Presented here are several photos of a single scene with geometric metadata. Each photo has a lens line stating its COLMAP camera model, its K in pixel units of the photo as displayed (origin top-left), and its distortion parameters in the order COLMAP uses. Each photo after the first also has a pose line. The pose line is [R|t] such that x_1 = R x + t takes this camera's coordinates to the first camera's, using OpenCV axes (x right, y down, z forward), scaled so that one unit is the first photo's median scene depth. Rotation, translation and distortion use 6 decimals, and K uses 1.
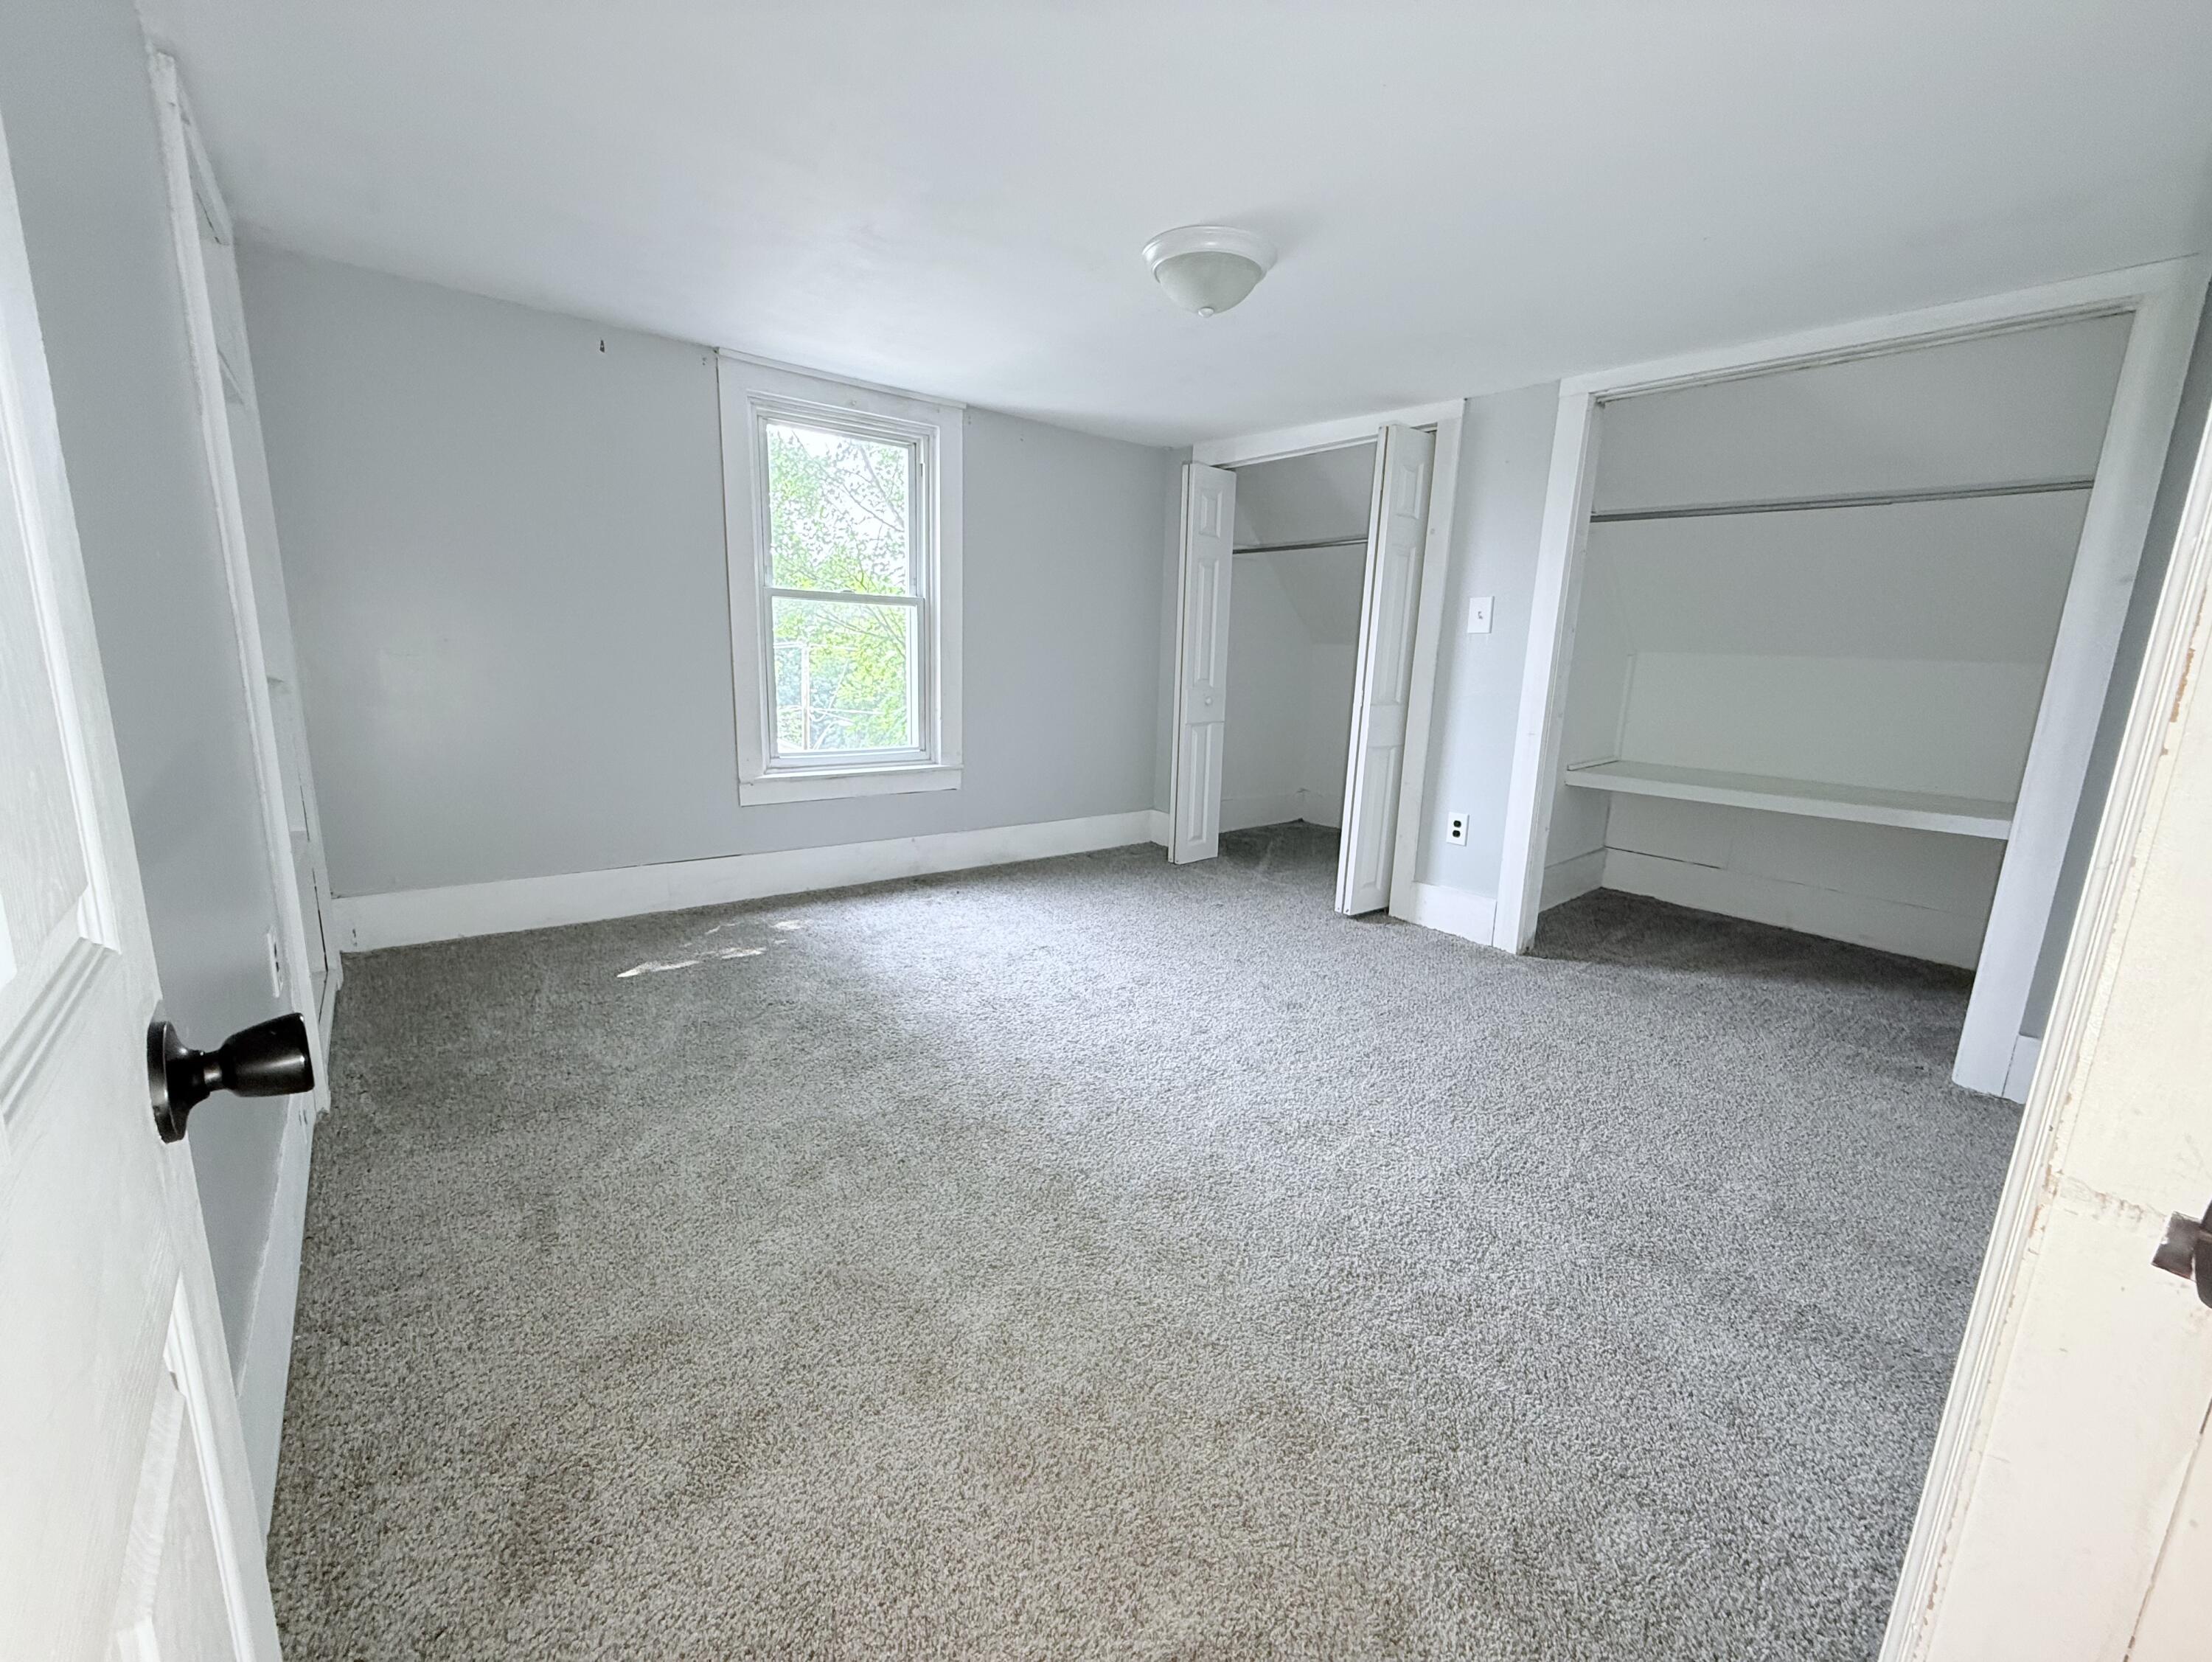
lens RADIAL K [[903.2, 0, 1105.4], [0, 903.2, 830.2], [0, 0, 1]] dist [-0.000394, 0.000015]
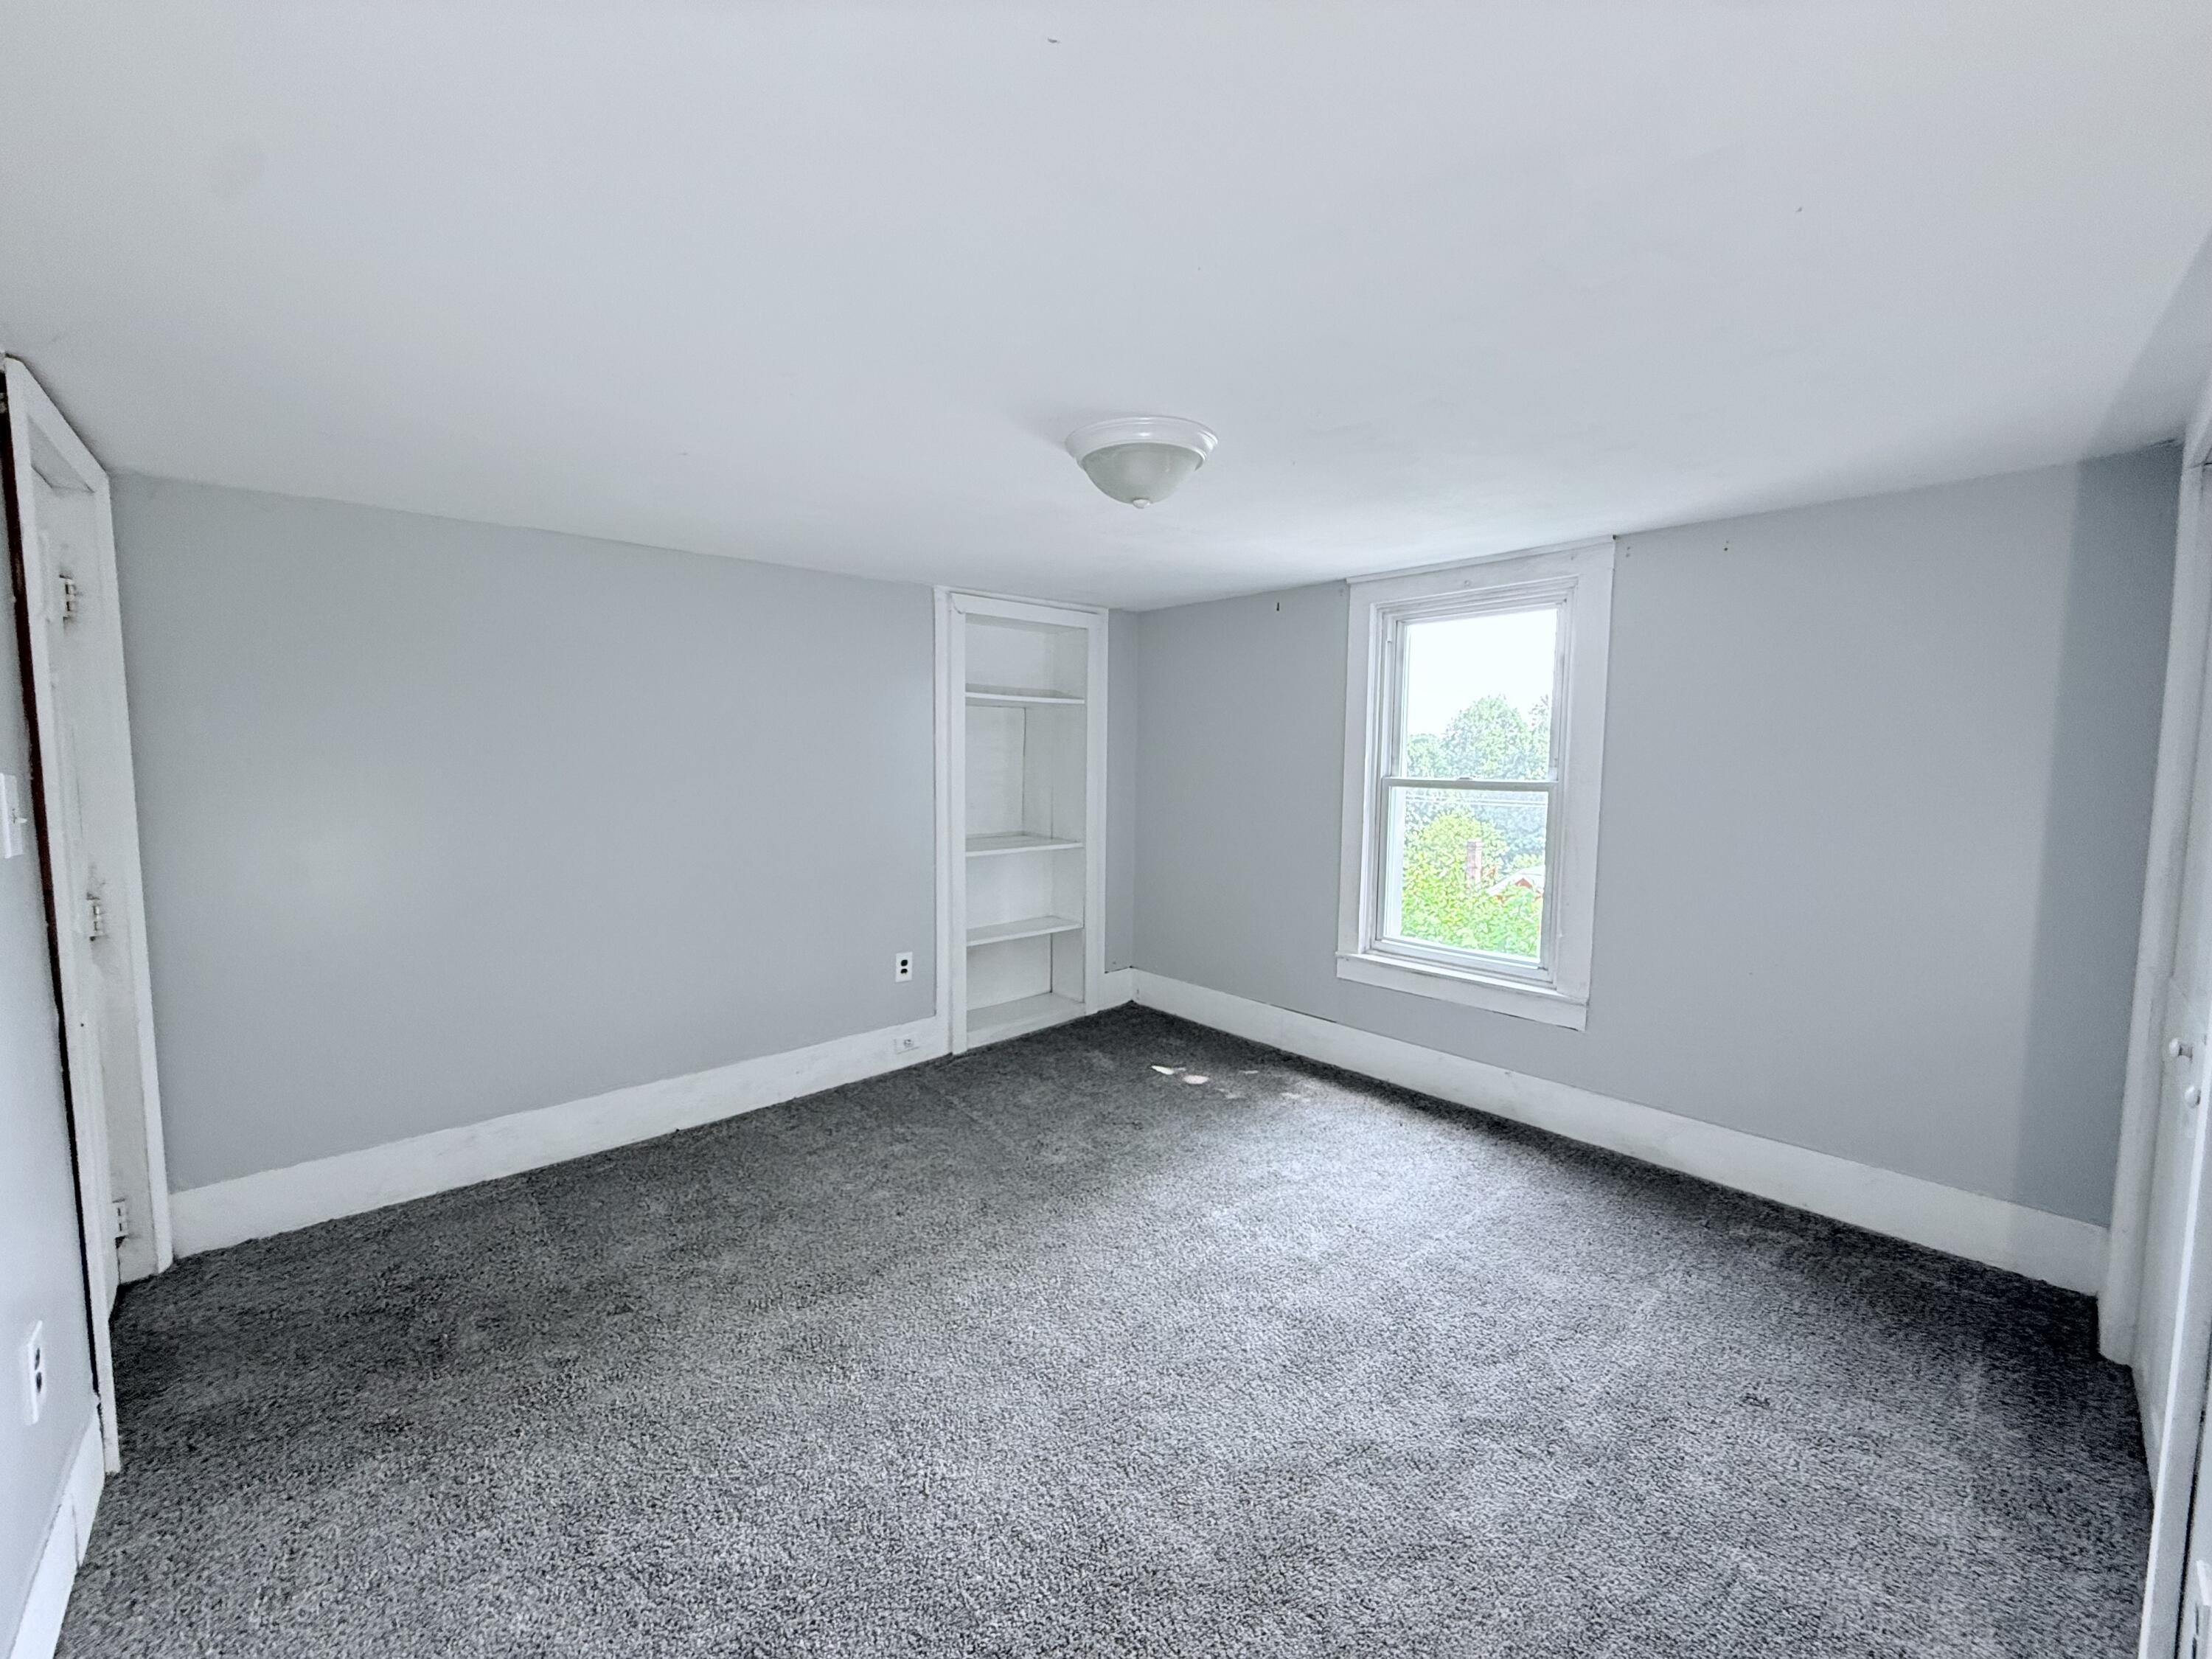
lens RADIAL K [[883.4, 0, 1105.5], [0, 883.4, 831.8], [0, 0, 1]] dist [-0.001717, -0.000223]
pose [[0.039448, 0.045622, -0.998180, 0.613985], [-0.202018, 0.978692, 0.036748, -0.175141], [0.978587, 0.200200, 0.047824, 0.625943]]
